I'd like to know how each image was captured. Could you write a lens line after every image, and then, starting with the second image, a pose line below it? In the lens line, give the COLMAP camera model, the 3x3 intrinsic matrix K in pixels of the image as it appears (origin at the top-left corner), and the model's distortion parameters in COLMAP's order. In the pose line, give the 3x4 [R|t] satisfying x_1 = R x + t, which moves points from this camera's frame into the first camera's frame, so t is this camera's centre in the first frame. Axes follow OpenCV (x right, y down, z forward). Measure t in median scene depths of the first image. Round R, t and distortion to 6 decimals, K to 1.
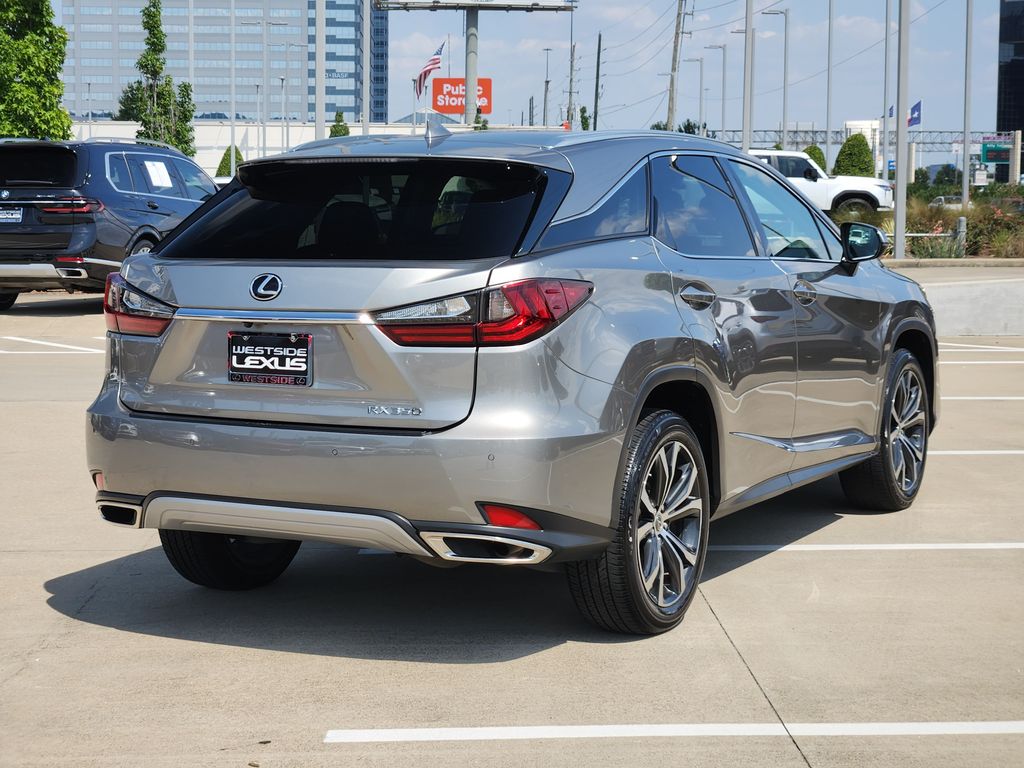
lens RADIAL K [[1833.3, 0, 503.0], [0, 1833.3, 384.5], [0, 0, 1]] dist [0.007305, 0.000000]
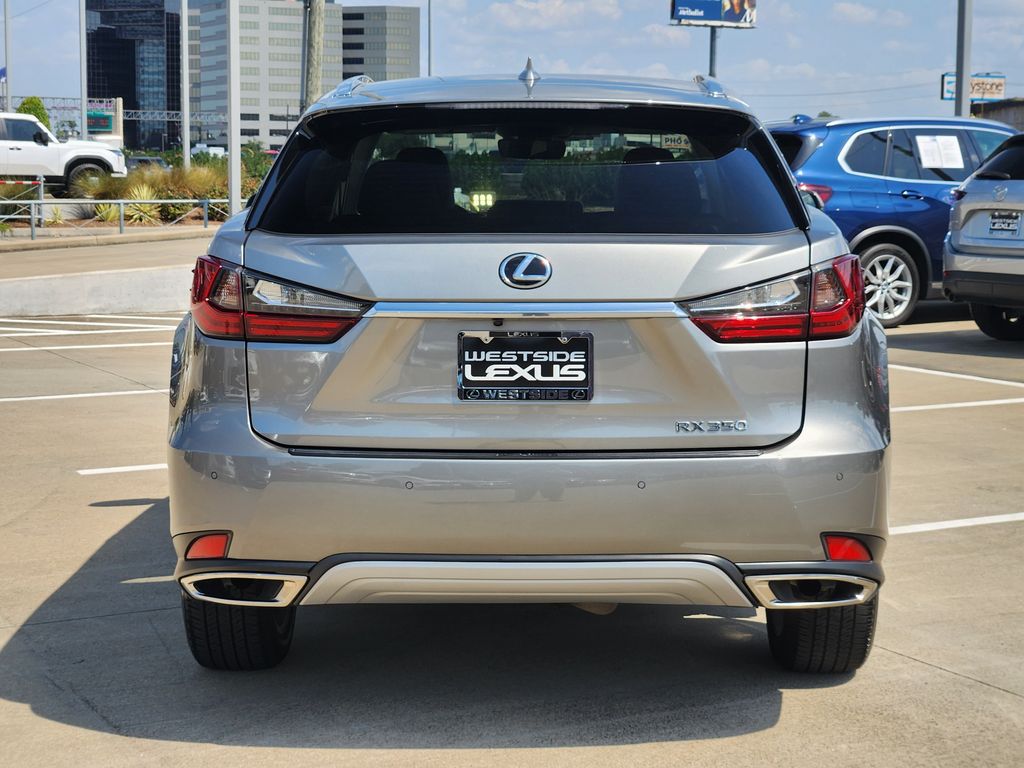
lens RADIAL K [[1833.3, 0, 506.1], [0, 1833.3, 385.2], [0, 0, 1]] dist [0.007305, 0.000000]
pose [[0.882052, -0.049167, 0.468581, -0.488118], [0.040596, 0.998772, 0.028380, -0.028232], [-0.469401, -0.006010, 0.882965, 0.340305]]
